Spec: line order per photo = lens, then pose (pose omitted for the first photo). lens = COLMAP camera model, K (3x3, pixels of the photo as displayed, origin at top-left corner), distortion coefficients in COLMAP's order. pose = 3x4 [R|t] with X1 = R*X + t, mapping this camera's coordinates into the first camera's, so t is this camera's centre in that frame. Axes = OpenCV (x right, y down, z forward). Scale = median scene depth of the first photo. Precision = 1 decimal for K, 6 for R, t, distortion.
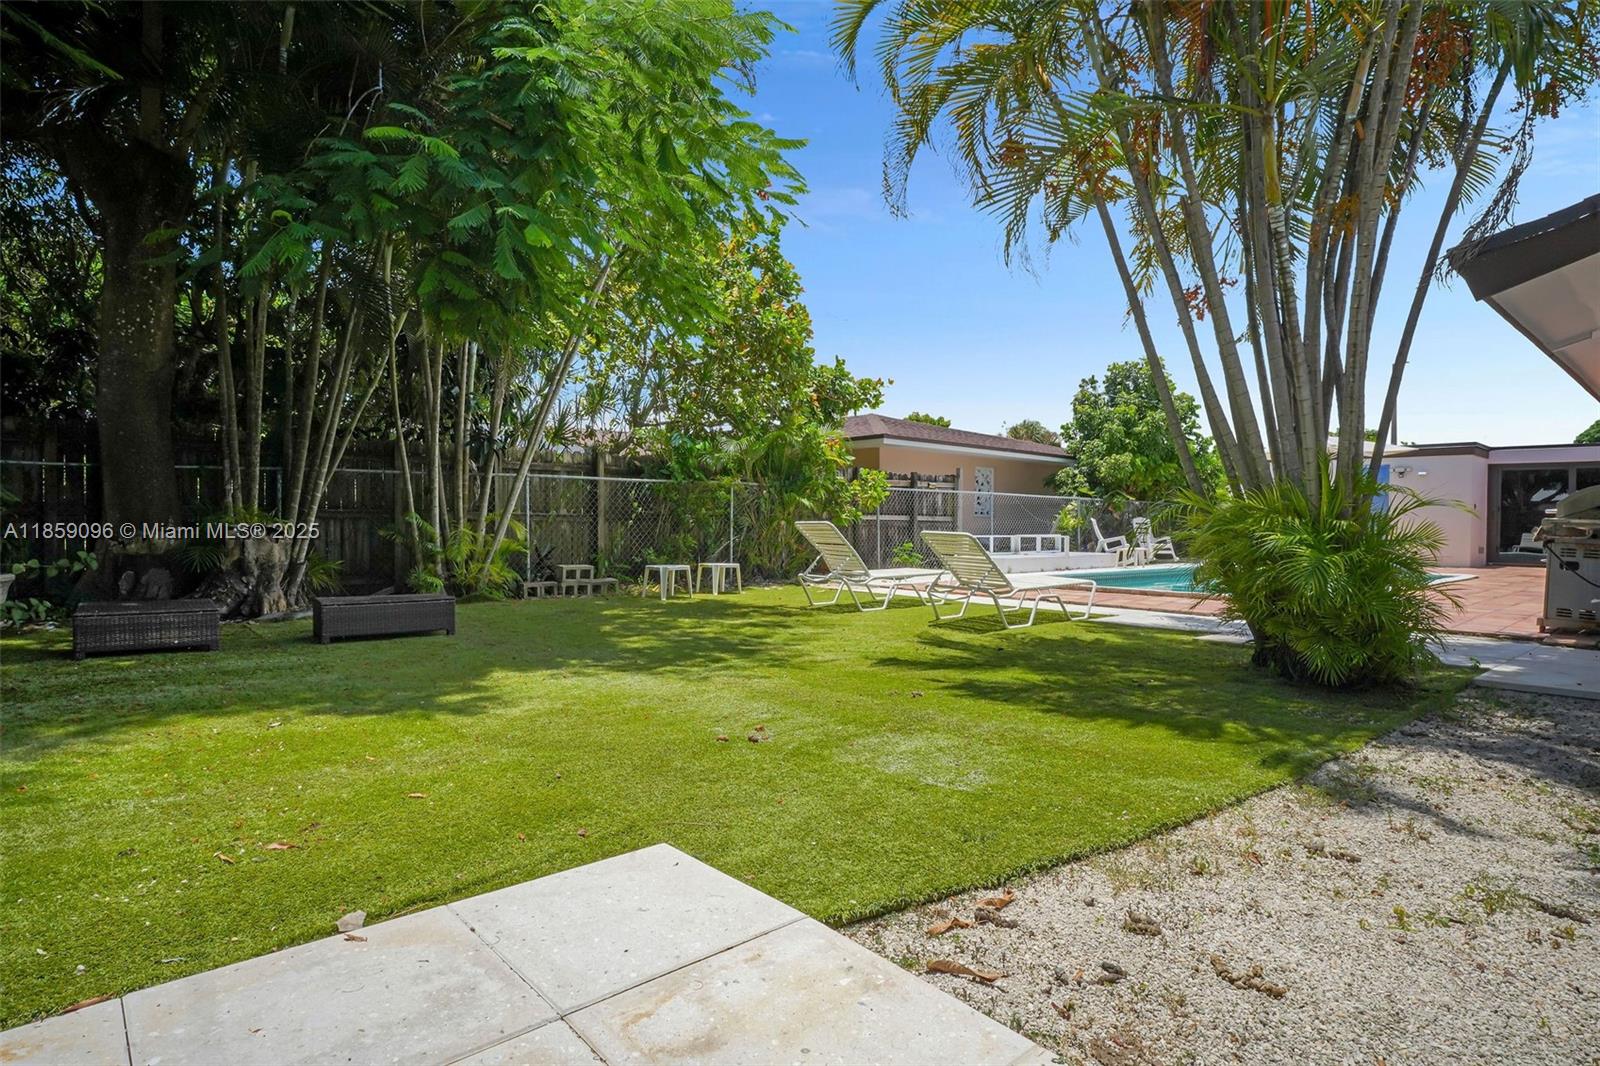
lens RADIAL K [[884.6, 0, 808.0], [0, 884.6, 524.9], [0, 0, 1]] dist [0.002305, 0.001241]
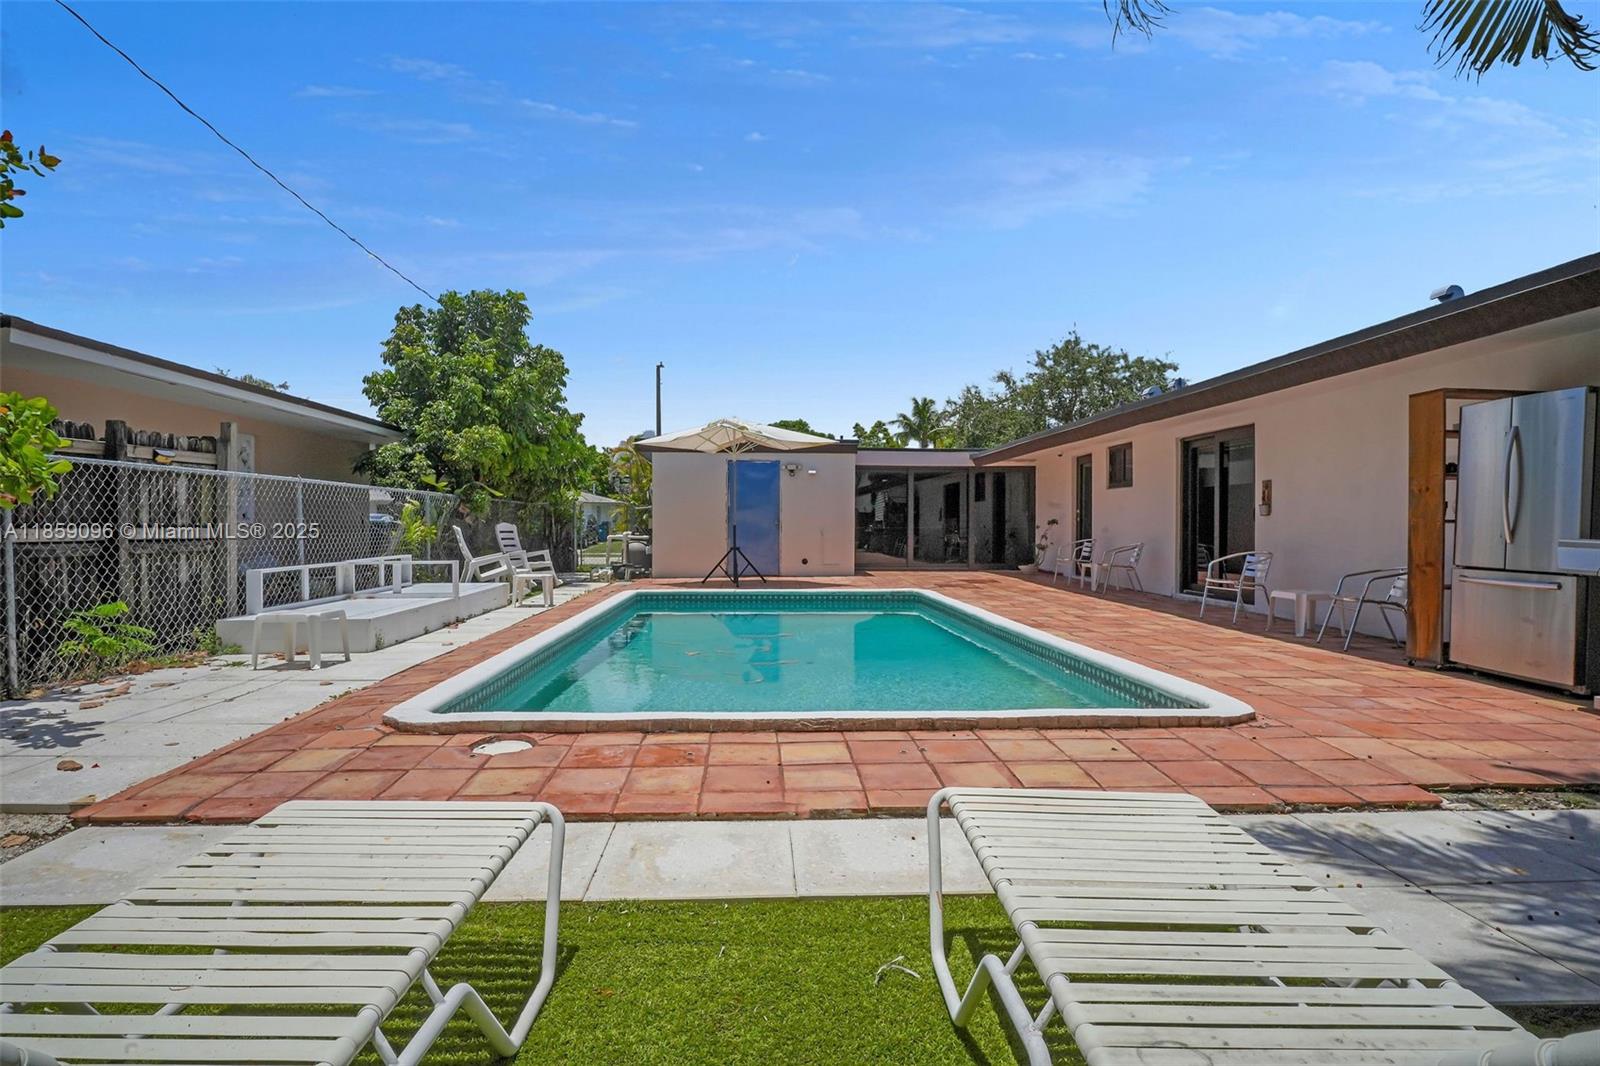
lens RADIAL K [[884.6, 0, 808.0], [0, 884.6, 524.9], [0, 0, 1]] dist [0.002305, 0.001241]
pose [[0.654565, -0.008425, 0.755959, 0.017084], [0.005389, 0.999964, 0.006478, -0.010729], [-0.755987, -0.000166, 0.654587, 0.412167]]
